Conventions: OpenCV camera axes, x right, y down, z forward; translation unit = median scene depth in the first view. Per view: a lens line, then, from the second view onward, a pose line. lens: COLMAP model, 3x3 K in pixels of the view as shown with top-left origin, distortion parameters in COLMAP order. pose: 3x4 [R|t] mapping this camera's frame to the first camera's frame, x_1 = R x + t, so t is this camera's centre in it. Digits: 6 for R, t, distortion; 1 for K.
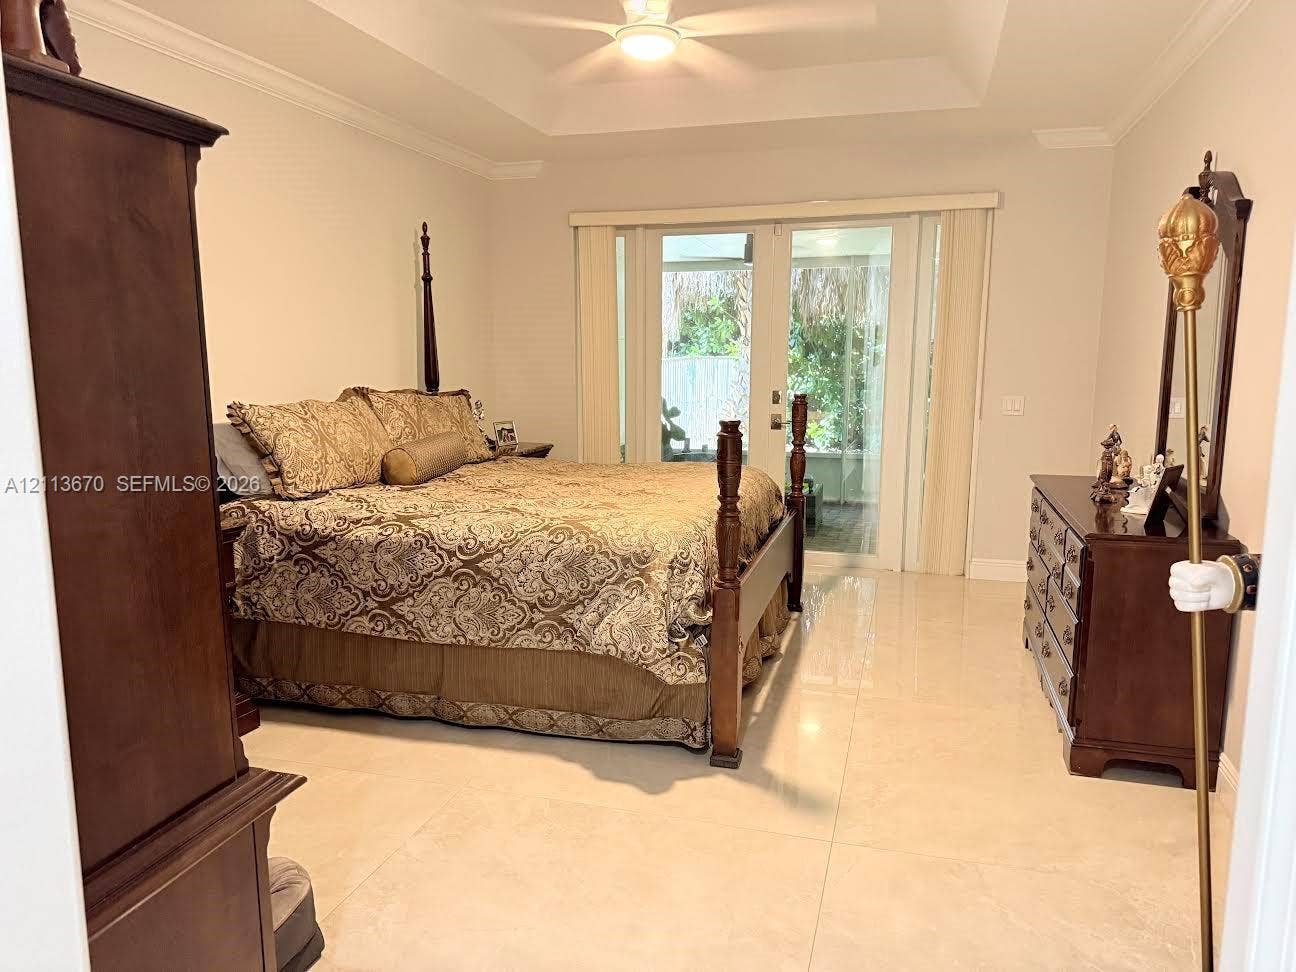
lens RADIAL K [[917.1, 0, 648.0], [0, 917.1, 486.0], [0, 0, 1]] dist [0.084047, -0.112832]
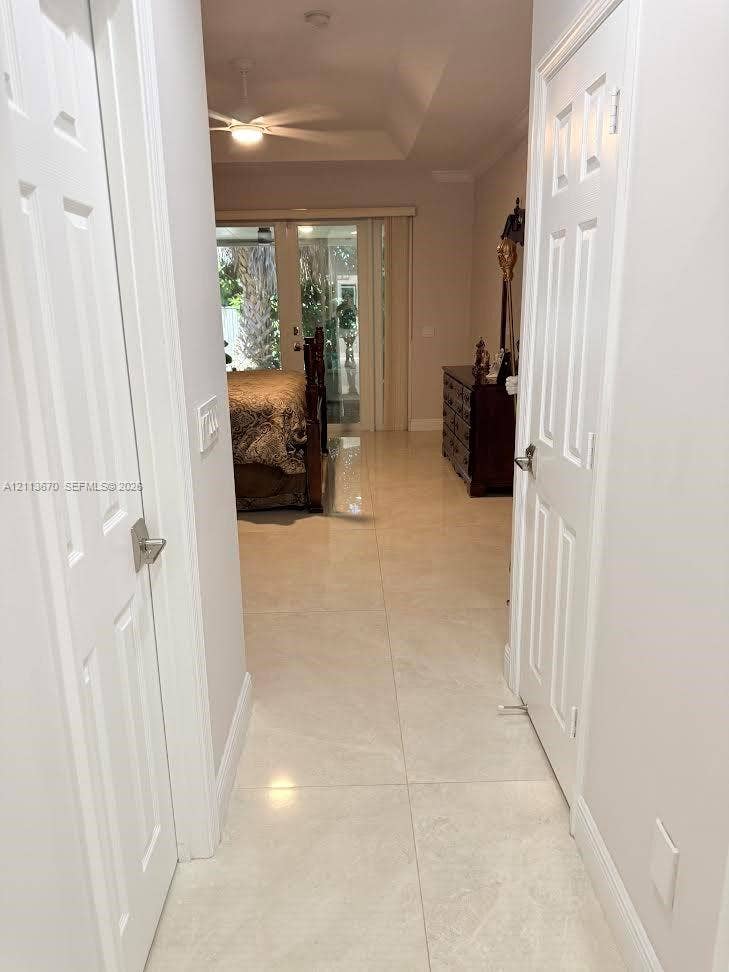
lens RADIAL K [[687.8, 0, 364.5], [0, 687.8, 486.0], [0, 0, 1]] dist [0.084047, -0.112832]
pose [[0.951838, -0.098752, 0.290264, -0.241192], [0.065914, 0.990482, 0.120830, 0.067743], [-0.299434, -0.095878, 0.949287, -0.442338]]
